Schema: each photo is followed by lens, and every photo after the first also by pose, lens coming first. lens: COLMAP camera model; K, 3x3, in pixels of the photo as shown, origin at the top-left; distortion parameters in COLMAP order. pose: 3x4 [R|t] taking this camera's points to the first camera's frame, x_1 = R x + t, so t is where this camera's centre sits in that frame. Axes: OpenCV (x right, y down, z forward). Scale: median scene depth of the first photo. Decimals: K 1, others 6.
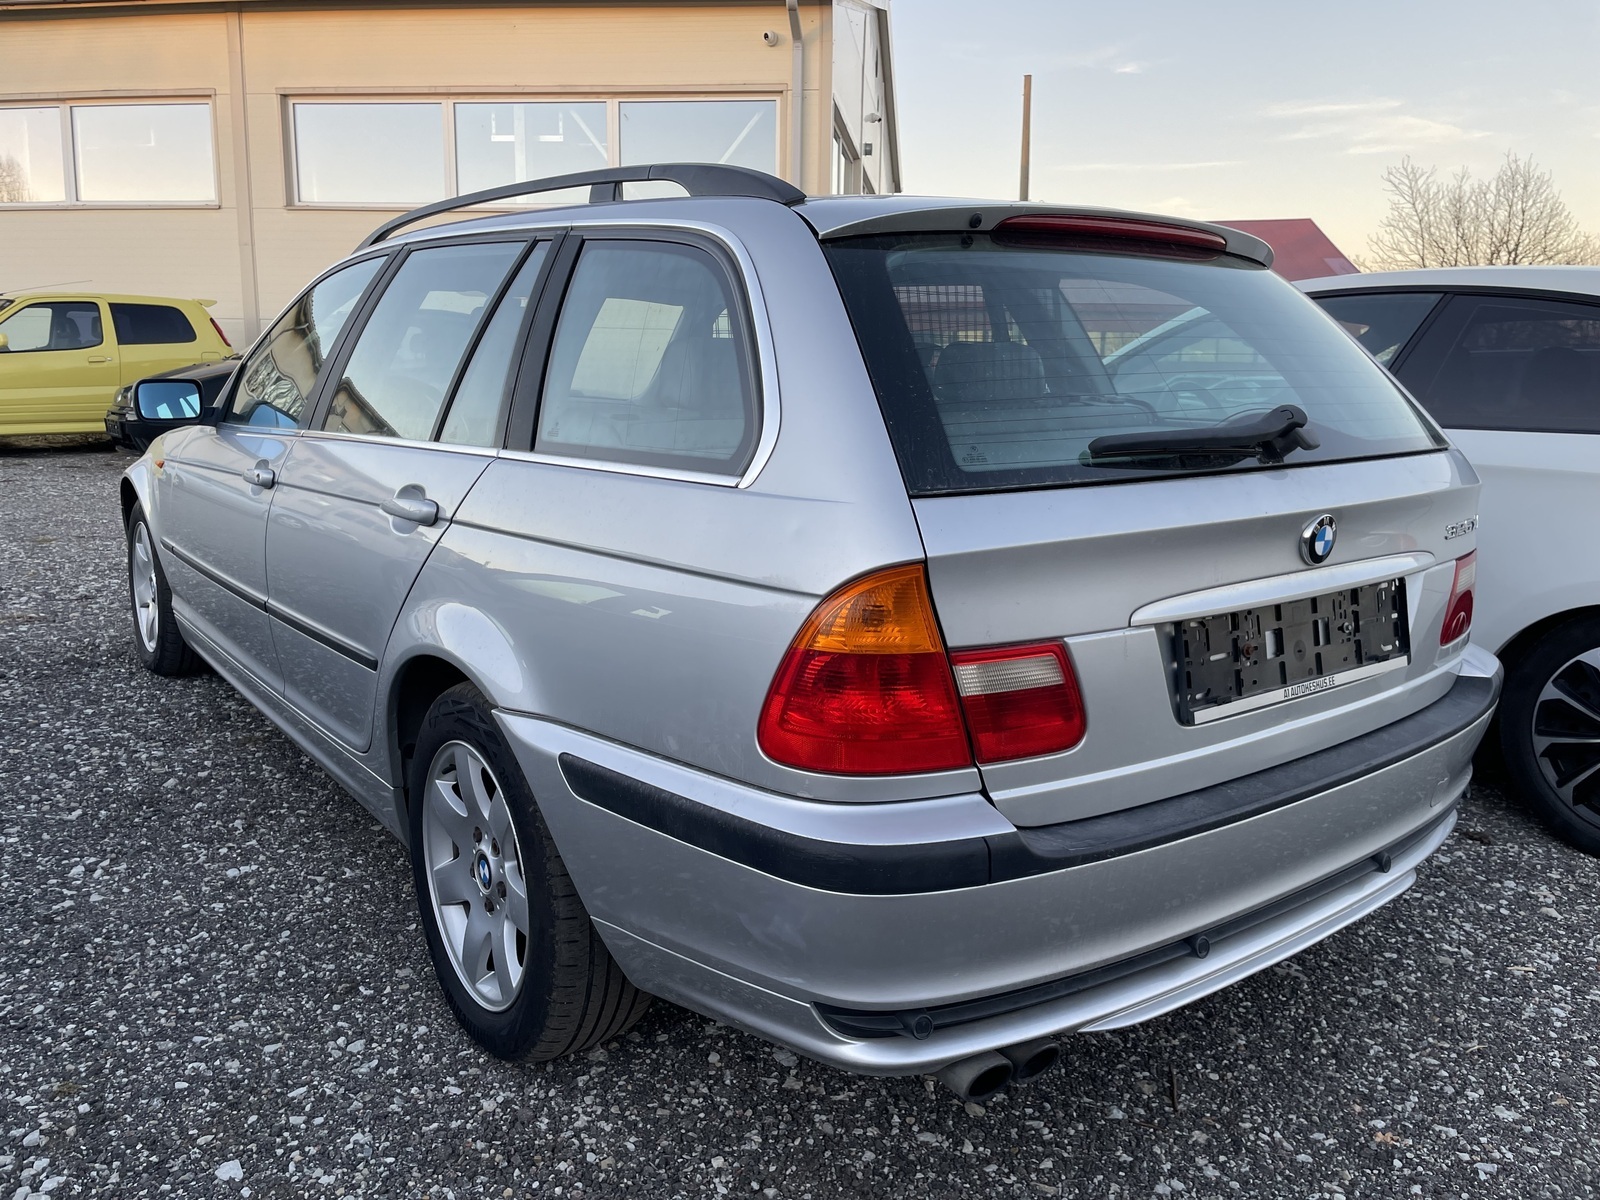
lens RADIAL K [[1230.8, 0, 804.0], [0, 1230.8, 603.4], [0, 0, 1]] dist [0.041196, -0.004781]
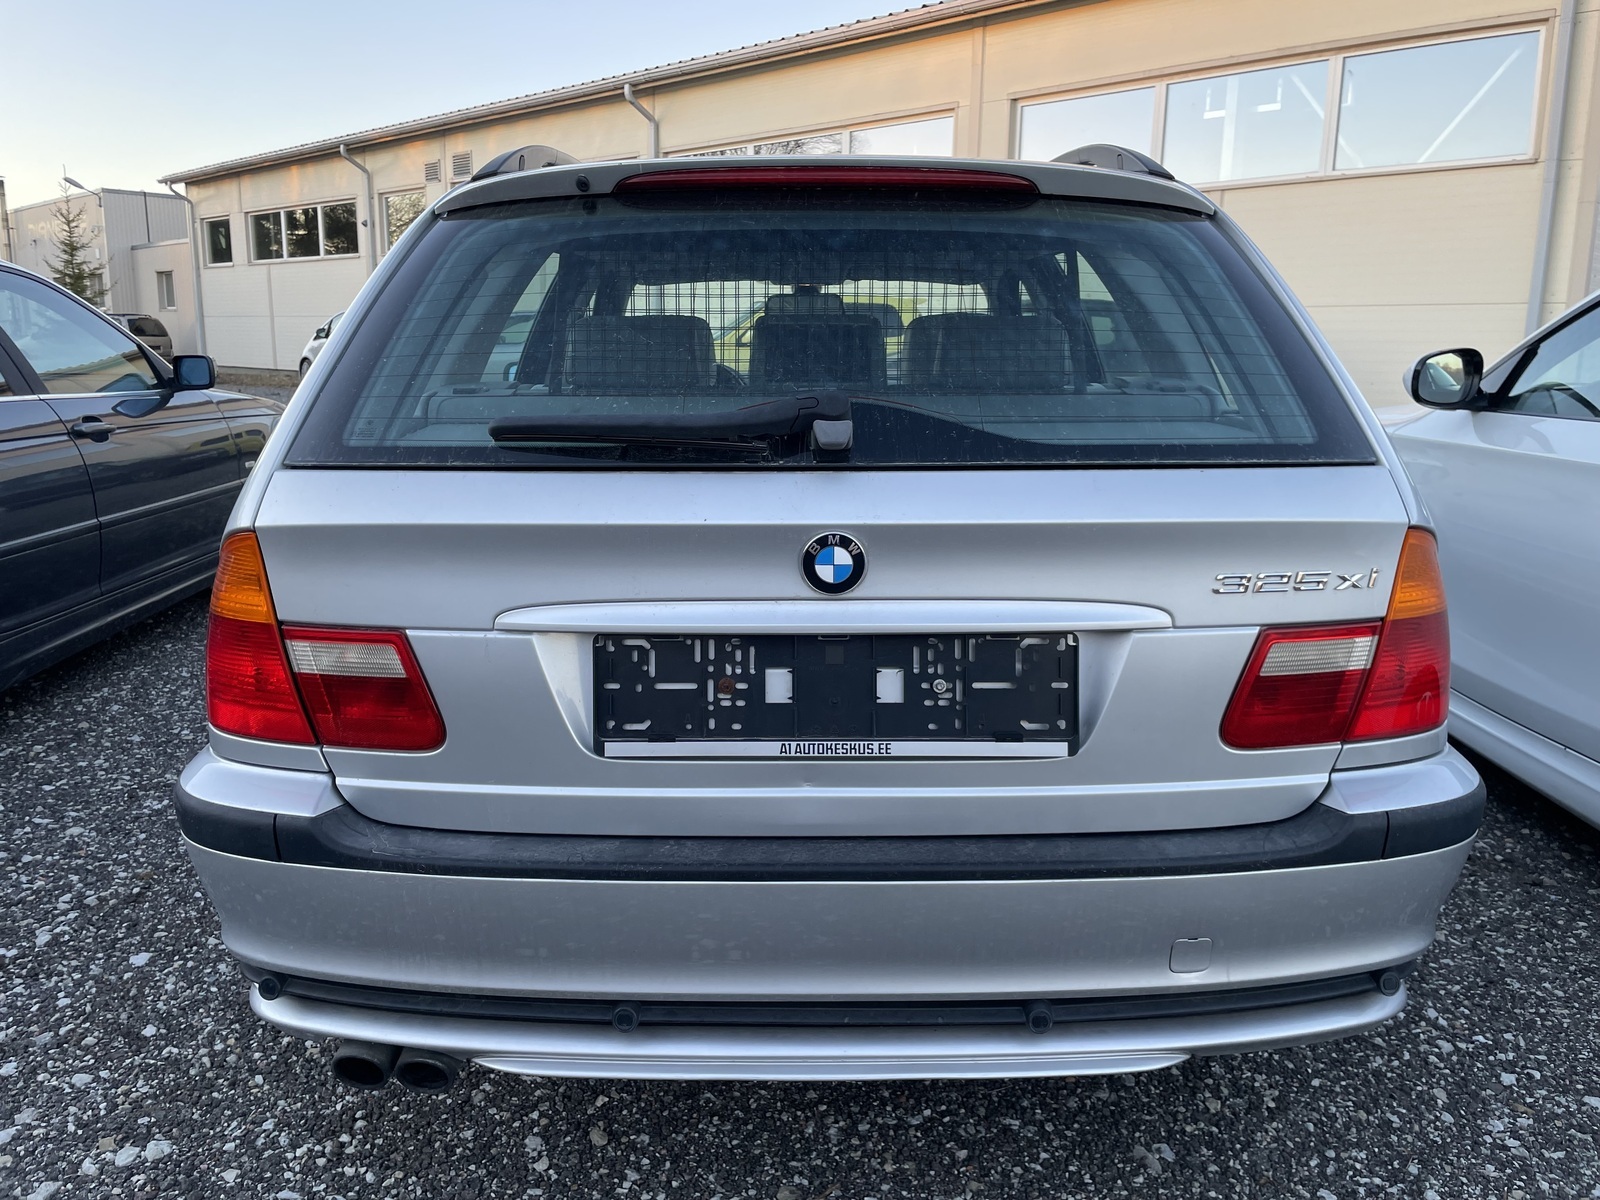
lens RADIAL K [[1230.8, 0, 796.0], [0, 1230.8, 595.7], [0, 0, 1]] dist [0.041196, -0.004781]
pose [[0.802103, 0.117418, -0.585529, 0.858627], [-0.115174, 0.992488, 0.041252, -0.060559], [0.585974, 0.034349, 0.809601, 0.354961]]
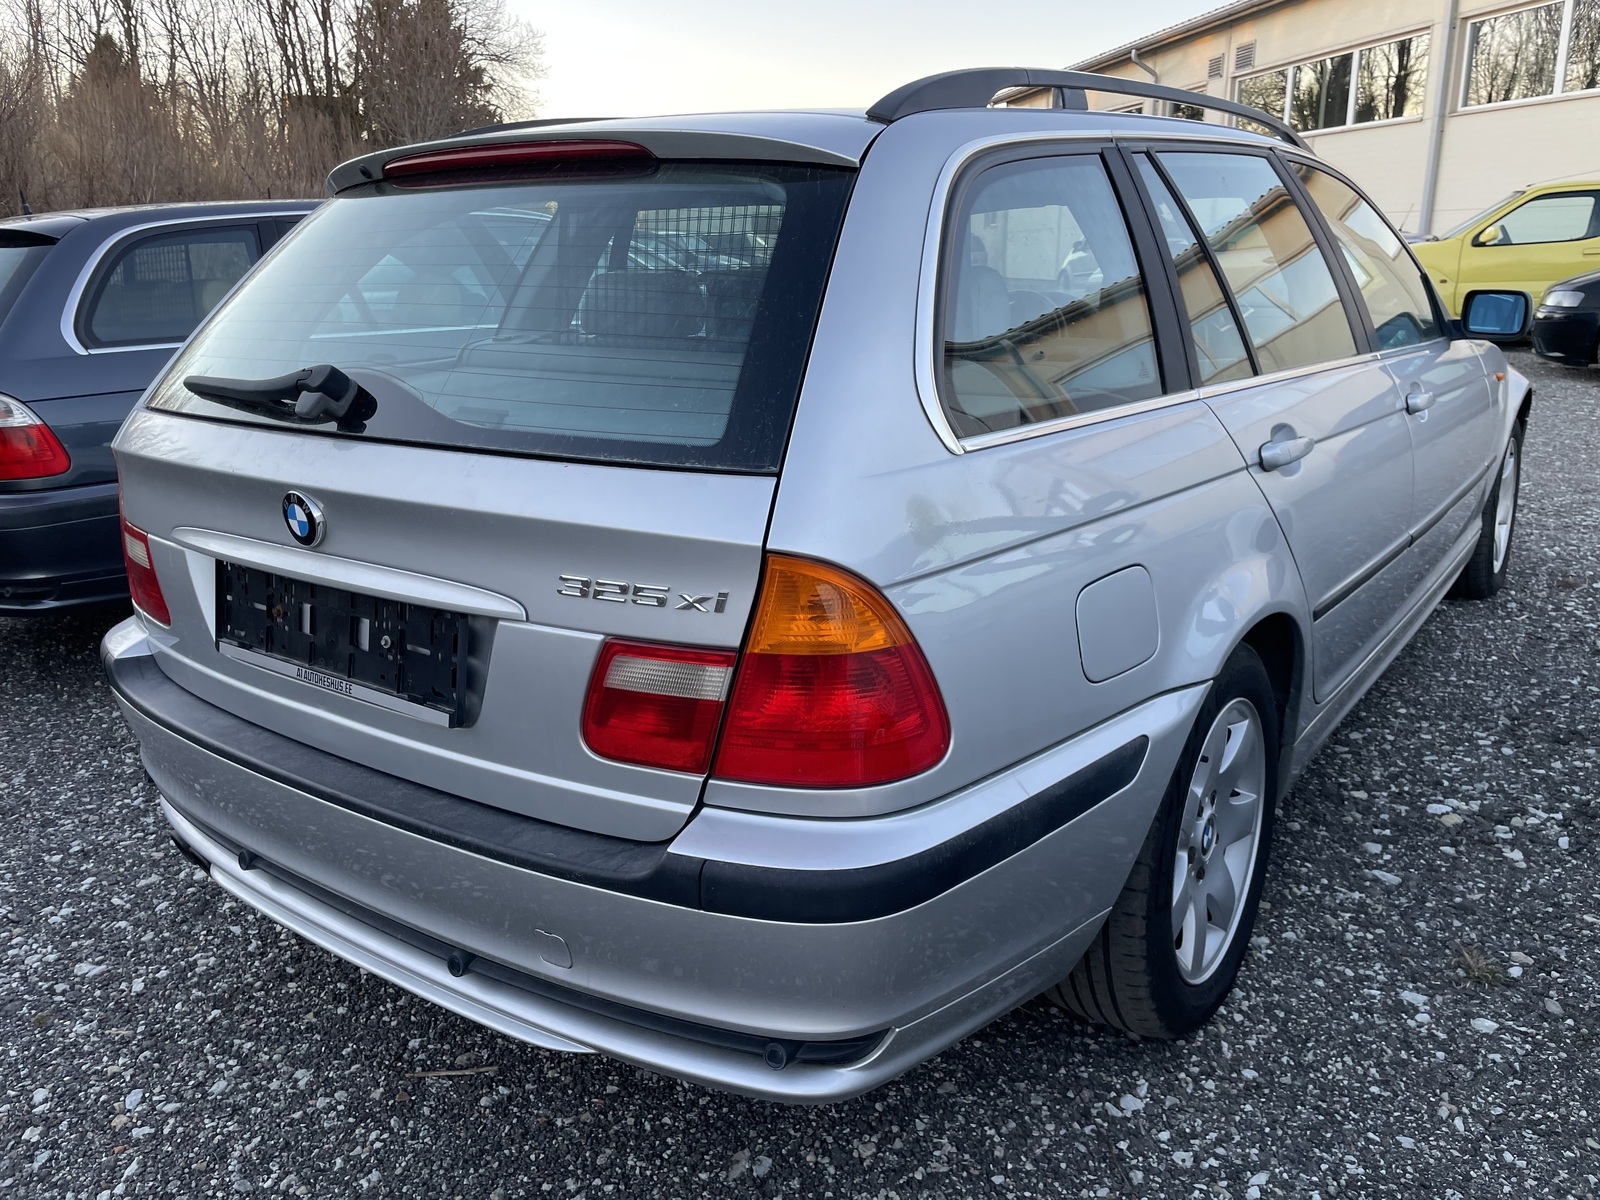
lens RADIAL K [[1230.8, 0, 796.3], [0, 1230.8, 597.9], [0, 0, 1]] dist [0.041196, -0.004781]
pose [[0.272022, 0.245319, -0.930496, 1.371781], [-0.159611, 0.965067, 0.207772, -0.244084], [0.948962, 0.091999, 0.301675, 1.080877]]
